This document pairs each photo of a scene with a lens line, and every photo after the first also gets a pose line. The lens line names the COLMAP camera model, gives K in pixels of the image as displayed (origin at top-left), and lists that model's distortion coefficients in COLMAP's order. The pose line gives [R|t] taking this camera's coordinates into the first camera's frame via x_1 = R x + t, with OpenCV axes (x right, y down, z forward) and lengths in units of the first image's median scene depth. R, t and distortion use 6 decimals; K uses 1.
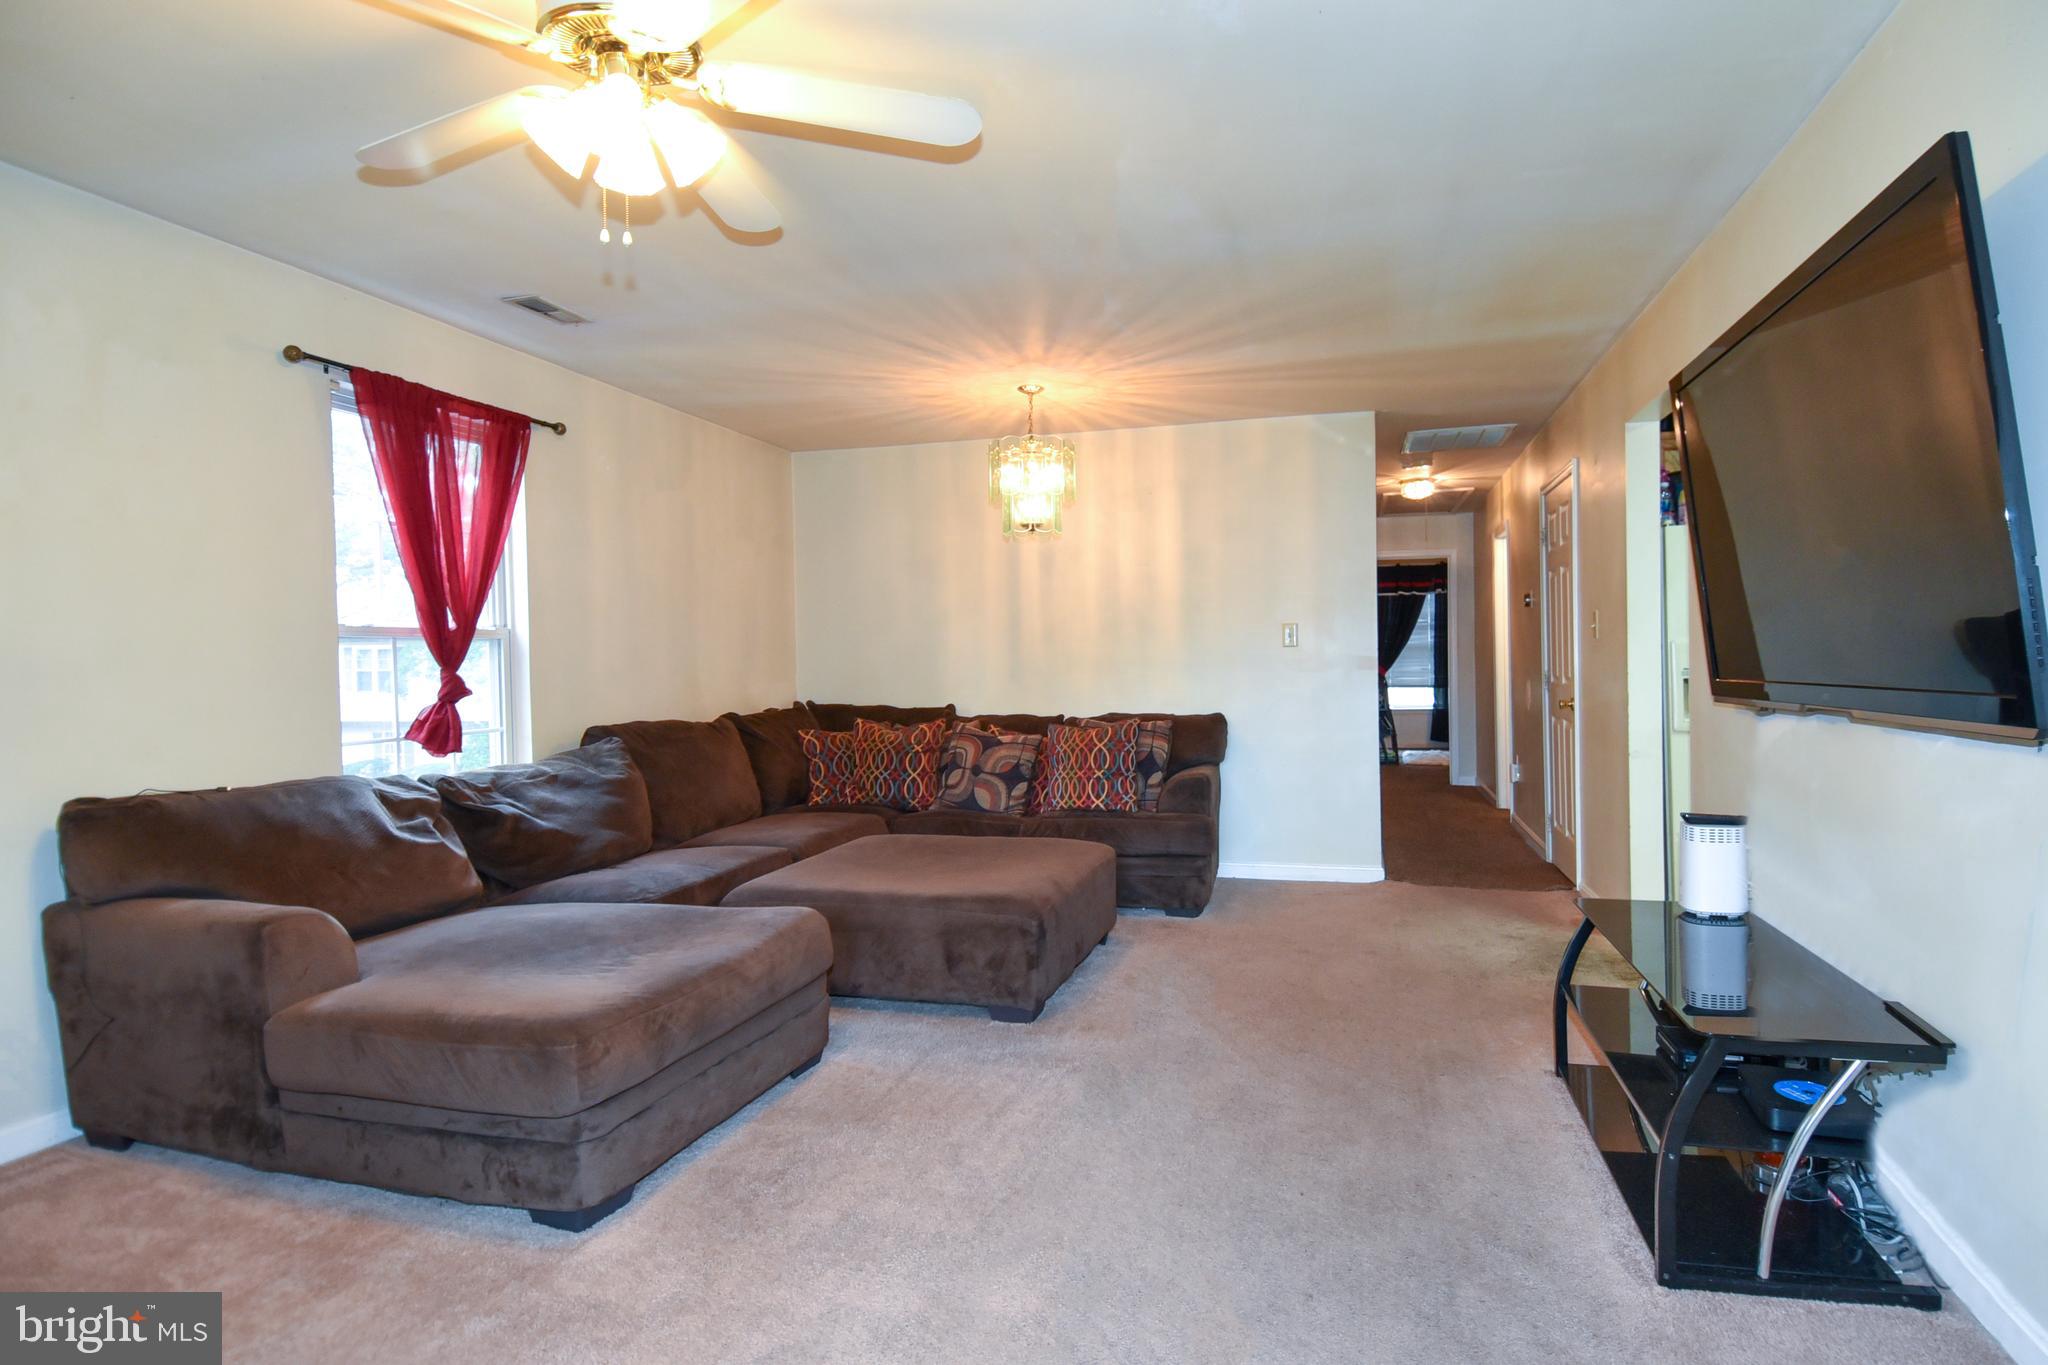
lens RADIAL K [[1058.8, 0, 1063.6], [0, 1058.8, 676.0], [0, 0, 1]] dist [0.041313, -0.050611]
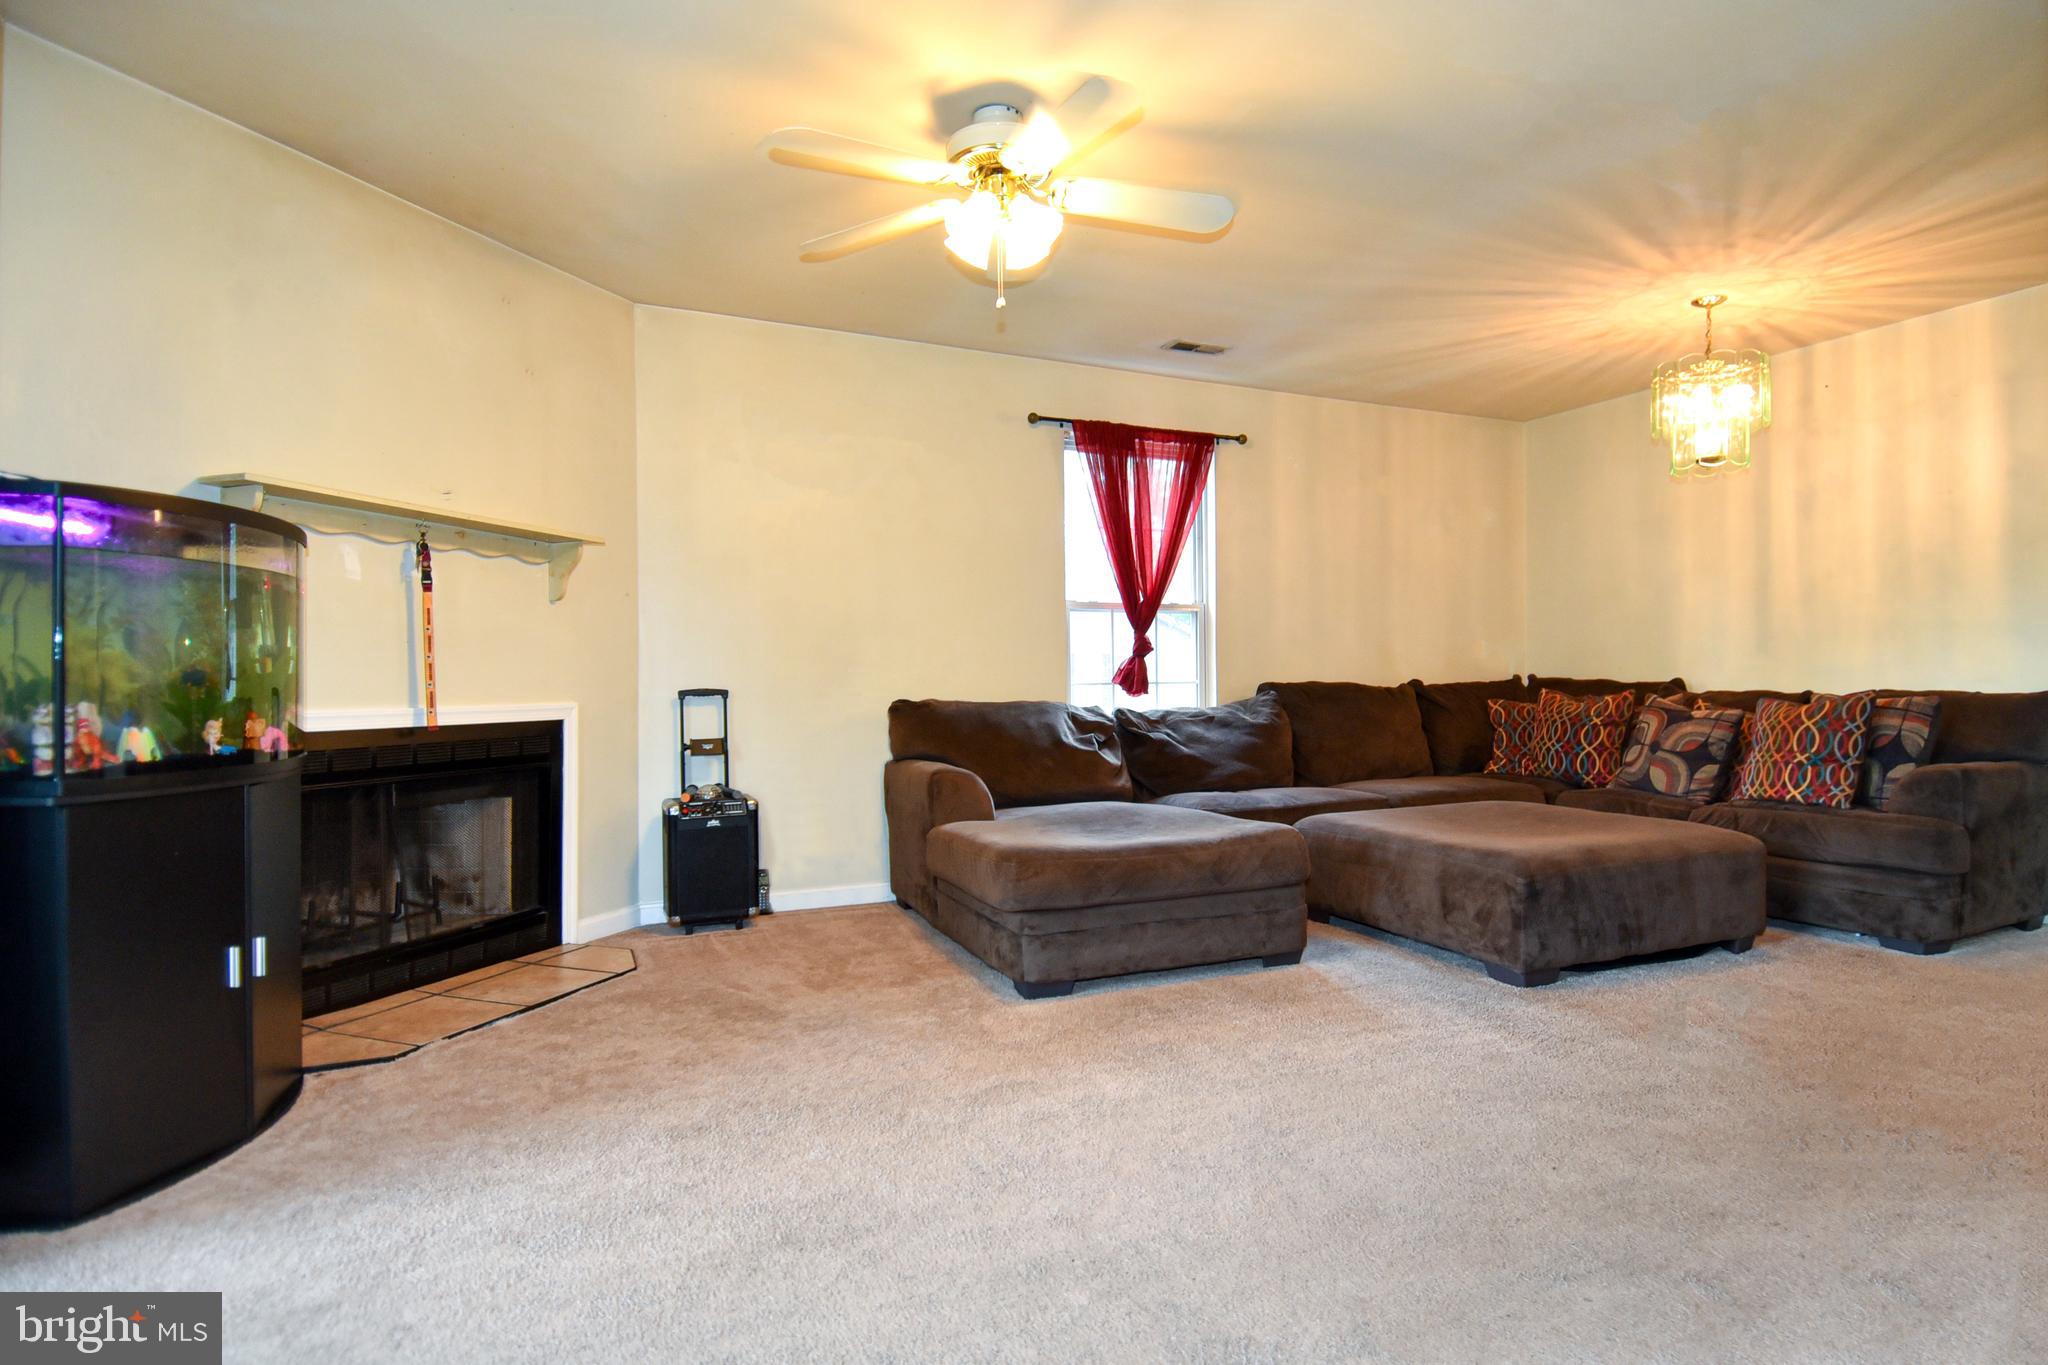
lens RADIAL K [[1058.8, 0, 1063.6], [0, 1058.8, 676.0], [0, 0, 1]] dist [0.041313, -0.050611]
pose [[0.638662, 0.009132, -0.769433, 0.352411], [-0.014814, 0.999890, -0.000429, 0.046101], [0.769345, 0.011672, 0.638727, 0.065317]]
